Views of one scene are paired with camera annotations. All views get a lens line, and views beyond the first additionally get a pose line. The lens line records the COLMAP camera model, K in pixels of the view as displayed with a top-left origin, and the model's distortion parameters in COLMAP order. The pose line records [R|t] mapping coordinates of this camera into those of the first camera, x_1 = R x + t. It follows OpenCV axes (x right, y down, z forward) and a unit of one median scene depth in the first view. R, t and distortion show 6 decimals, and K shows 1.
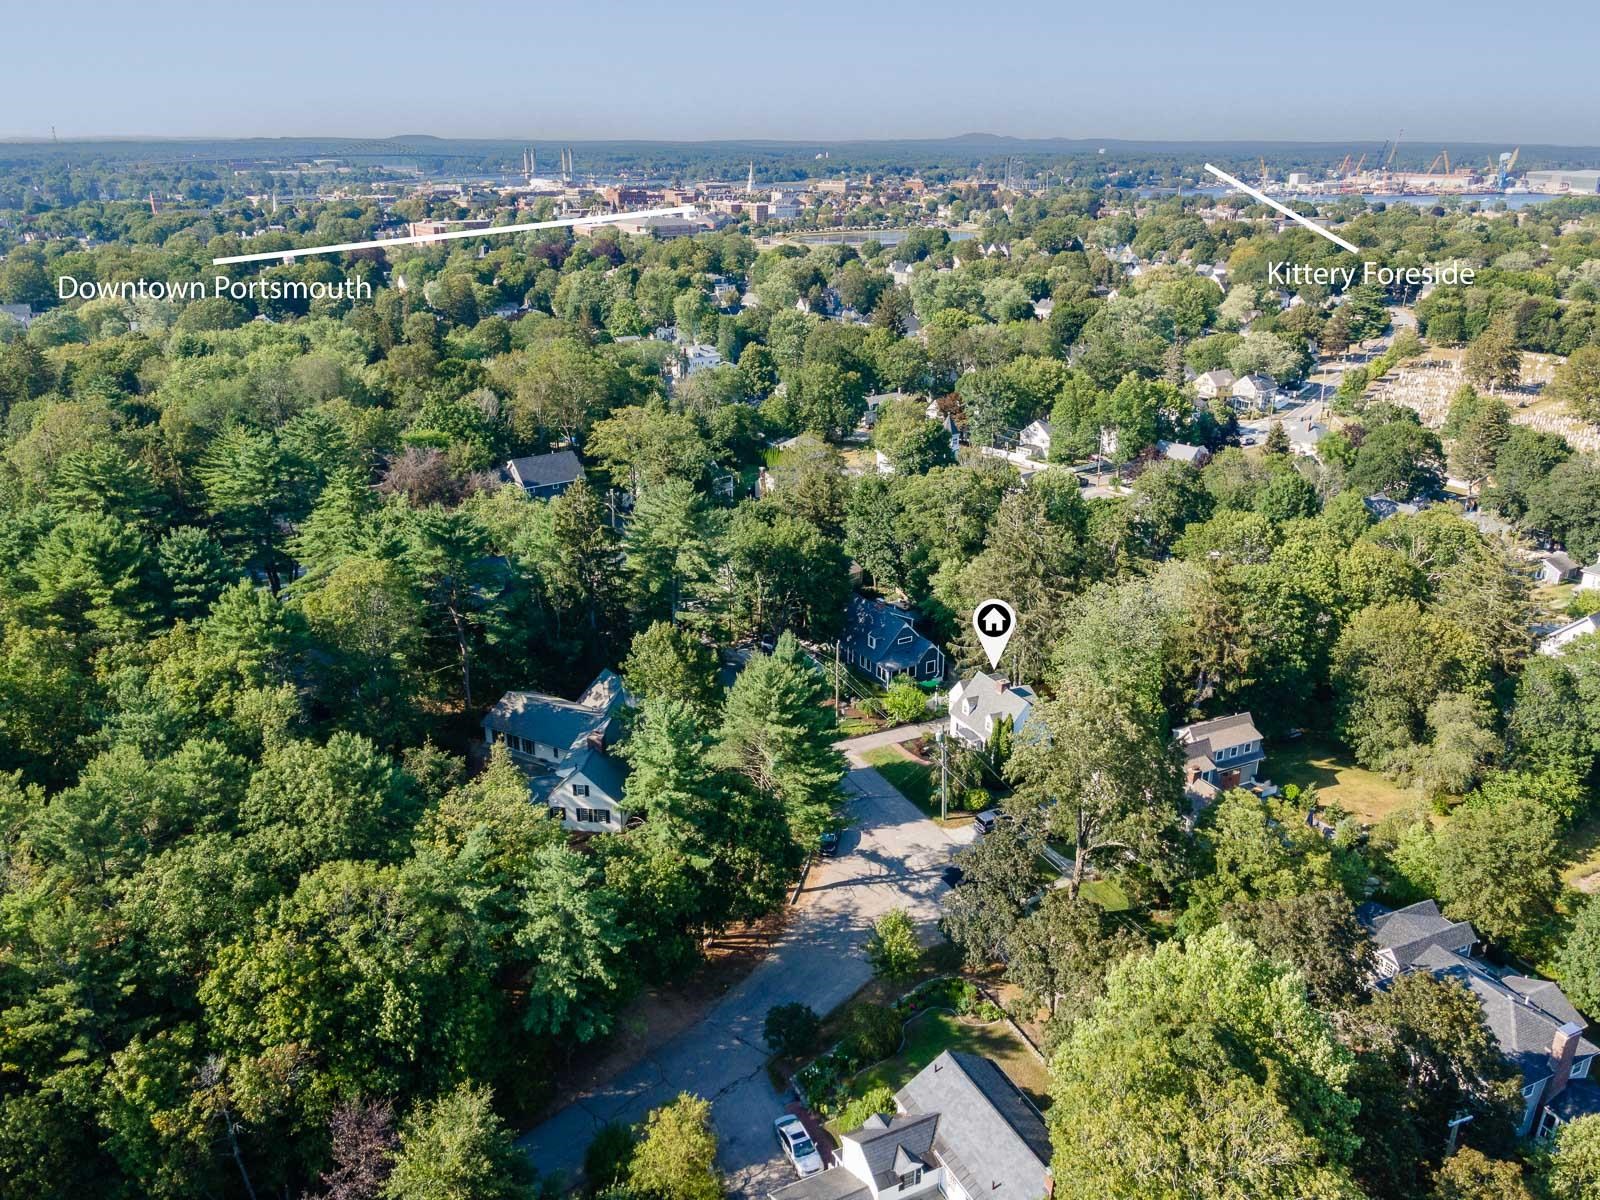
lens RADIAL K [[1211.2, 0, 799.4], [0, 1211.2, 601.0], [0, 0, 1]] dist [0.003655, 0.020672]
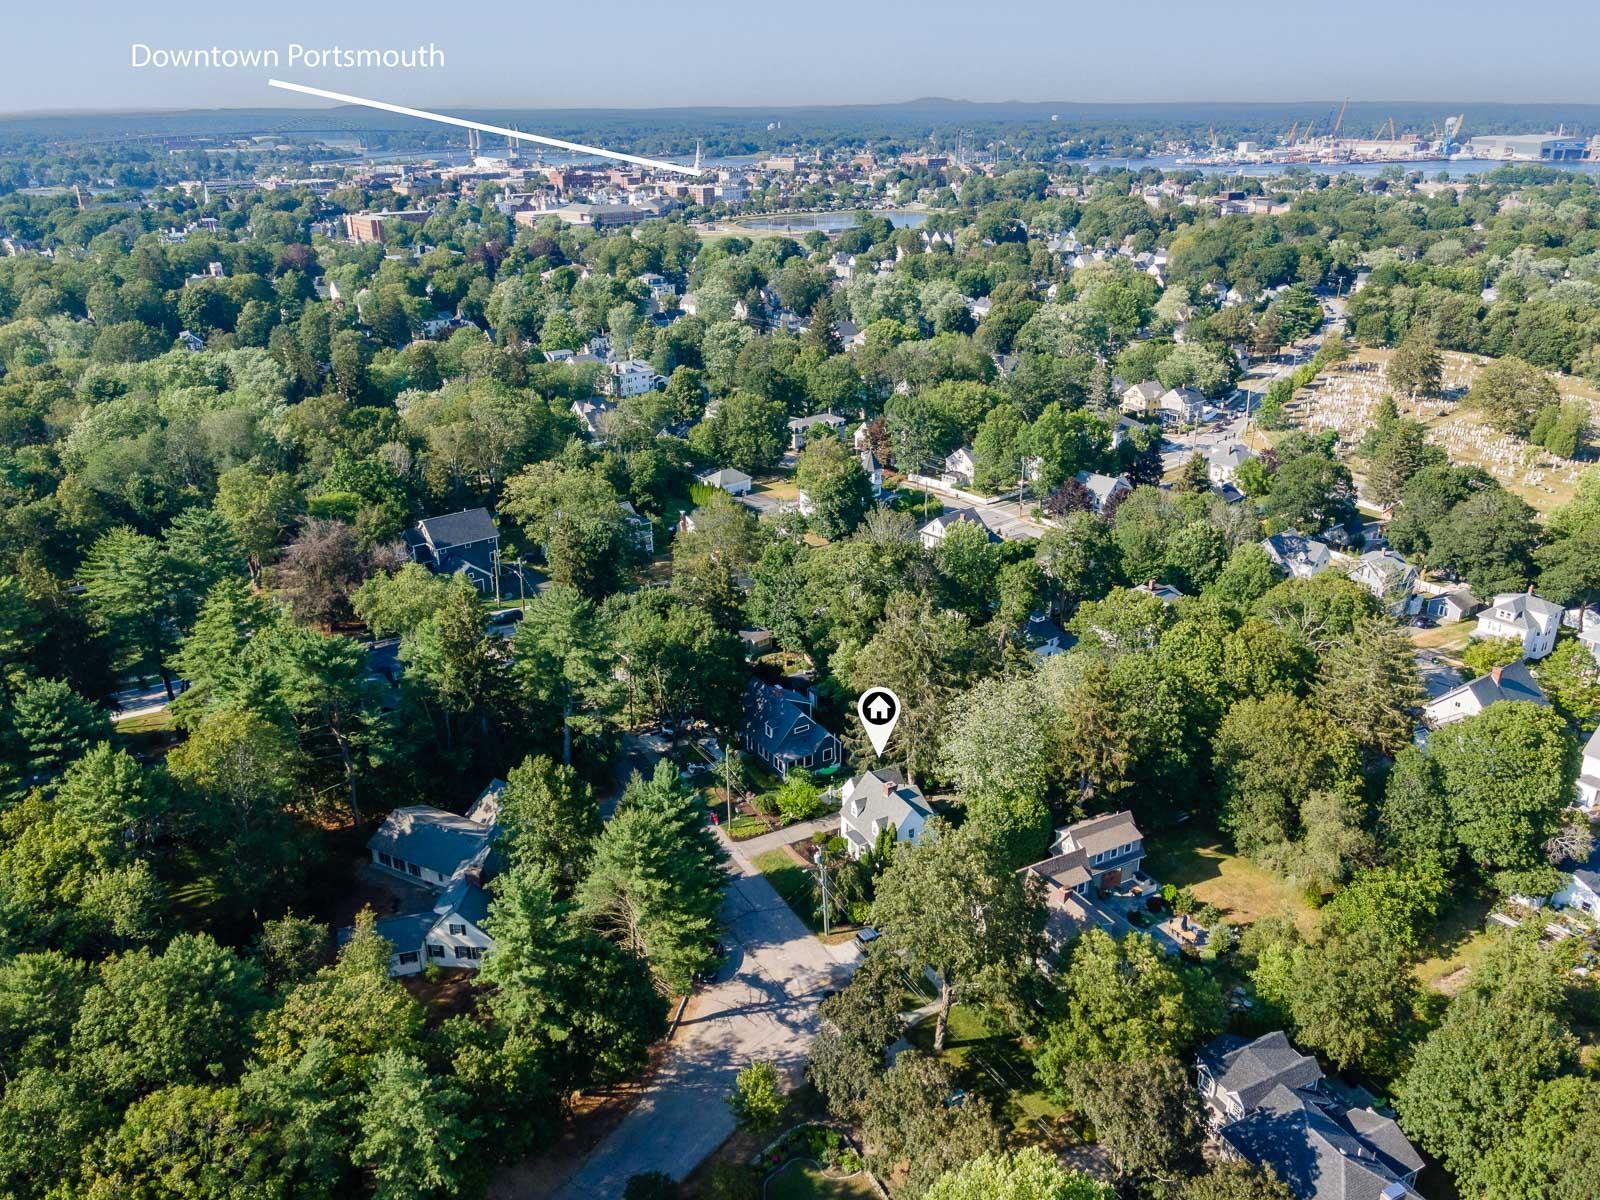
lens RADIAL K [[1211.2, 0, 801.8], [0, 1211.2, 603.6], [0, 0, 1]] dist [0.003655, 0.020672]
pose [[0.999288, -0.024061, 0.029074, 0.061272], [0.023214, 0.999306, 0.029121, -0.102272], [-0.029755, -0.028426, 0.999153, -0.002486]]
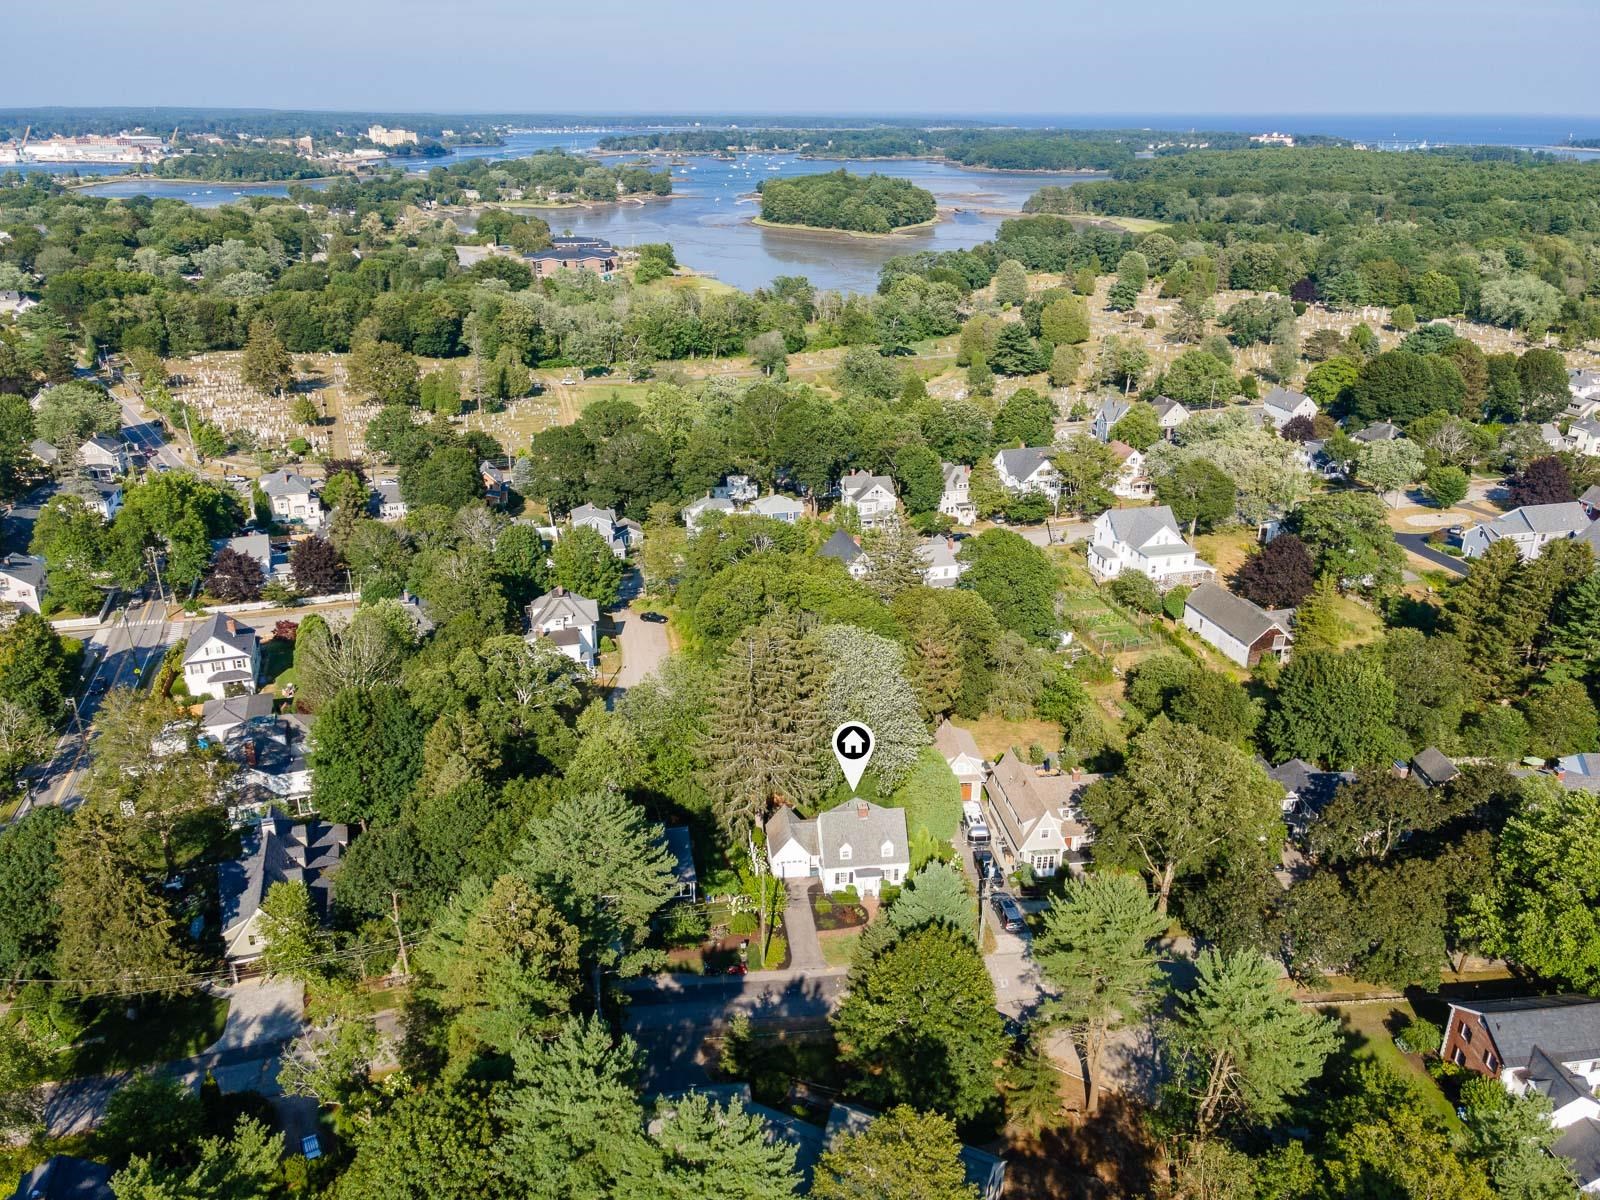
lens RADIAL K [[1211.2, 0, 801.0], [0, 1211.2, 598.0], [0, 0, 1]] dist [0.003655, 0.020672]
pose [[0.332131, -0.360542, 0.871607, -0.561766], [0.333886, 0.909172, 0.248851, -0.303857], [-0.882162, 0.208366, 0.422344, 0.530902]]
